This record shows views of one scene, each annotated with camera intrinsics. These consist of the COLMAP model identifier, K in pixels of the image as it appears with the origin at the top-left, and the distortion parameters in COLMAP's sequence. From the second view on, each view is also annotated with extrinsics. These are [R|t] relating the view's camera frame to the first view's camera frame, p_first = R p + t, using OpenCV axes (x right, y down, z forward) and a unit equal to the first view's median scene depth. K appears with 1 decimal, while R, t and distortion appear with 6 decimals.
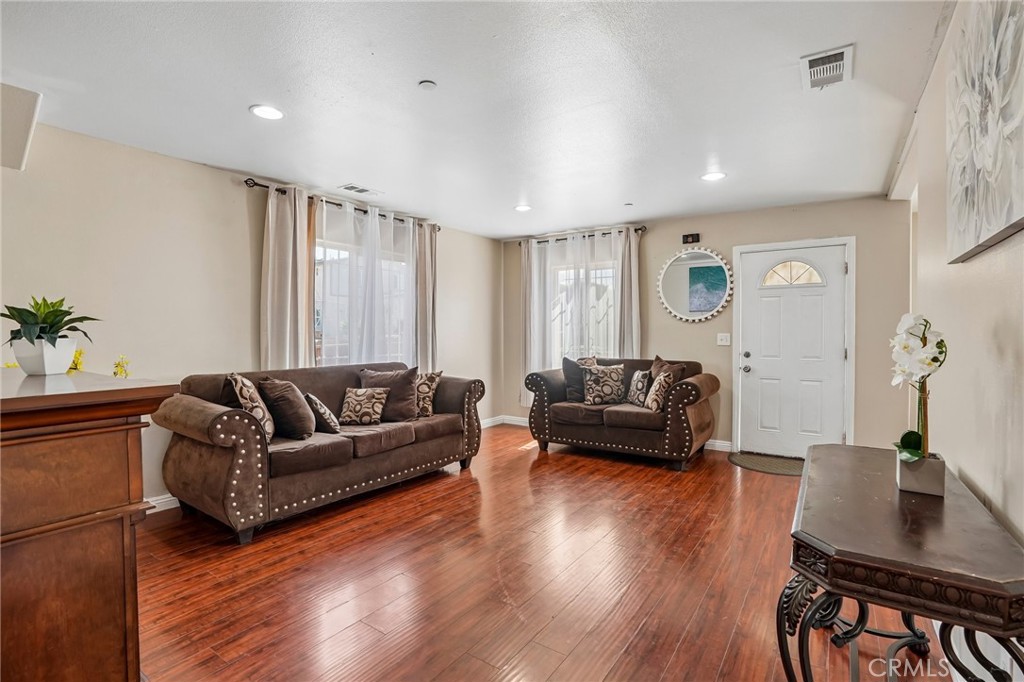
lens RADIAL K [[480.2, 0, 508.8], [0, 480.2, 337.2], [0, 0, 1]] dist [-0.001520, -0.000037]
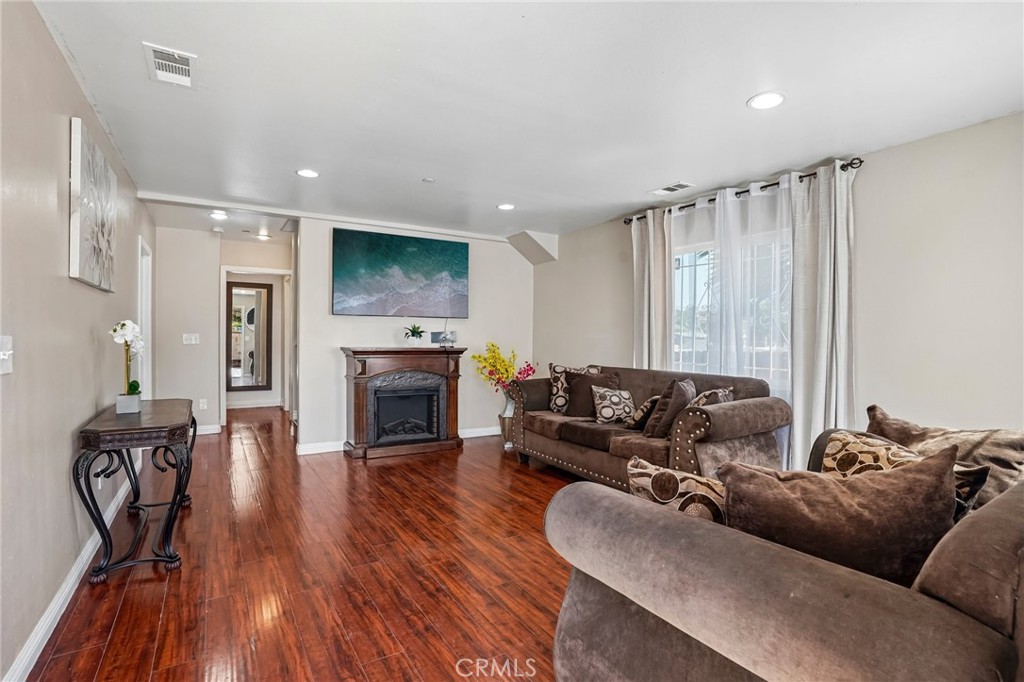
lens RADIAL K [[480.2, 0, 507.9], [0, 480.2, 341.9], [0, 0, 1]] dist [-0.001520, -0.000037]
pose [[-0.399588, -0.004069, -0.916686, 0.890383], [-0.015940, 0.999870, 0.002510, 0.001578], [0.916556, 0.015615, -0.399601, 1.398058]]
